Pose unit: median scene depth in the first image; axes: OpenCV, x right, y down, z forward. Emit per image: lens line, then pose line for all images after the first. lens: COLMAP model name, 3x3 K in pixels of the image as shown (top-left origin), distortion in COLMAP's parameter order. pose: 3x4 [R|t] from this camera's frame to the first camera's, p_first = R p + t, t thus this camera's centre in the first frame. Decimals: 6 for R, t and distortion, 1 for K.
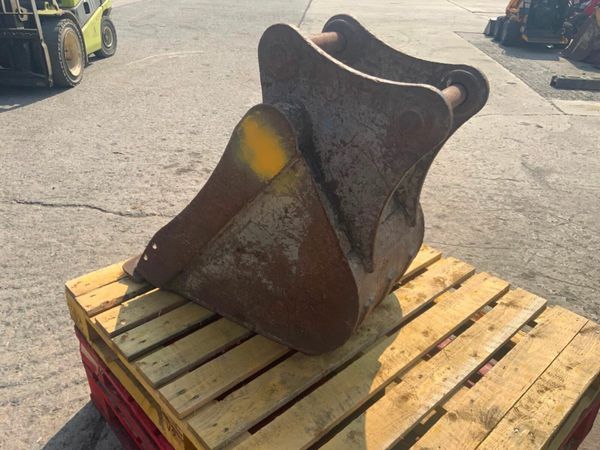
lens RADIAL K [[505.6, 0, 303.3], [0, 505.6, 219.4], [0, 0, 1]] dist [0.052009, -0.108574]
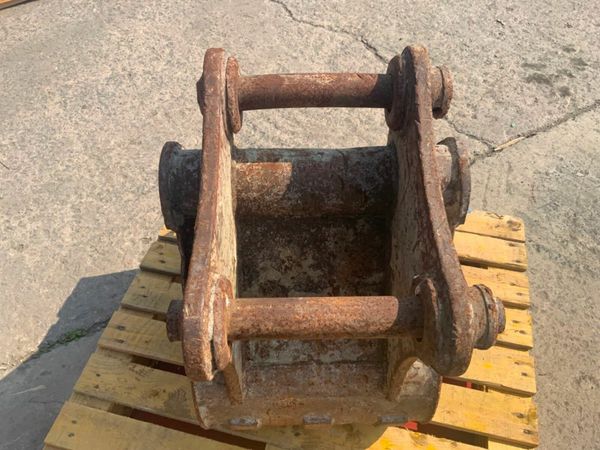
lens RADIAL K [[505.6, 0, 300.3], [0, 505.6, 221.3], [0, 0, 1]] dist [0.052009, -0.108574]
pose [[0.545702, 0.608515, -0.576124, 0.371148], [-0.370812, 0.791894, 0.485184, -0.413592], [0.751470, -0.051132, 0.657783, 0.477641]]
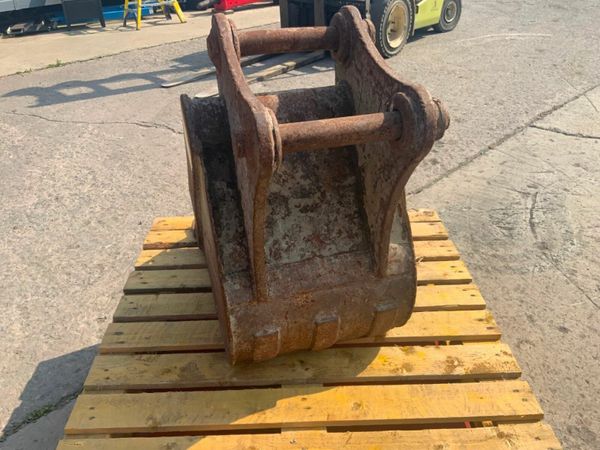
lens RADIAL K [[505.6, 0, 299.1], [0, 505.6, 219.4], [0, 0, 1]] dist [0.052009, -0.108574]
pose [[0.743095, 0.301727, -0.597302, 0.544486], [-0.273902, 0.951527, 0.139906, -0.143097], [0.610563, 0.059639, 0.789719, 0.267780]]
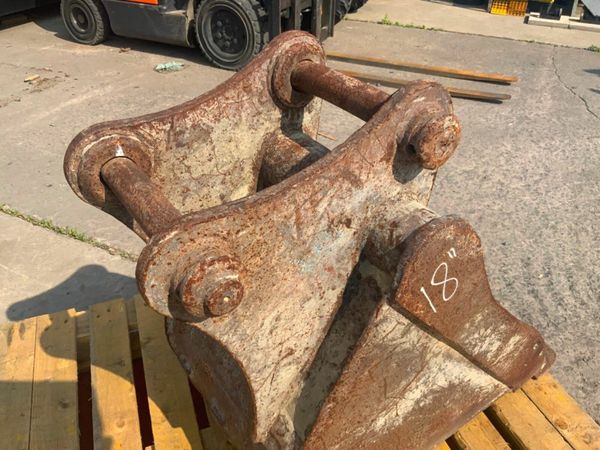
lens RADIAL K [[505.6, 0, 302.0], [0, 505.6, 217.7], [0, 0, 1]] dist [0.052009, -0.108574]
pose [[-0.386661, 0.486485, -0.783470, 0.499551], [-0.450049, 0.641981, 0.620739, -0.498047], [0.804953, 0.592616, -0.029287, 0.871744]]
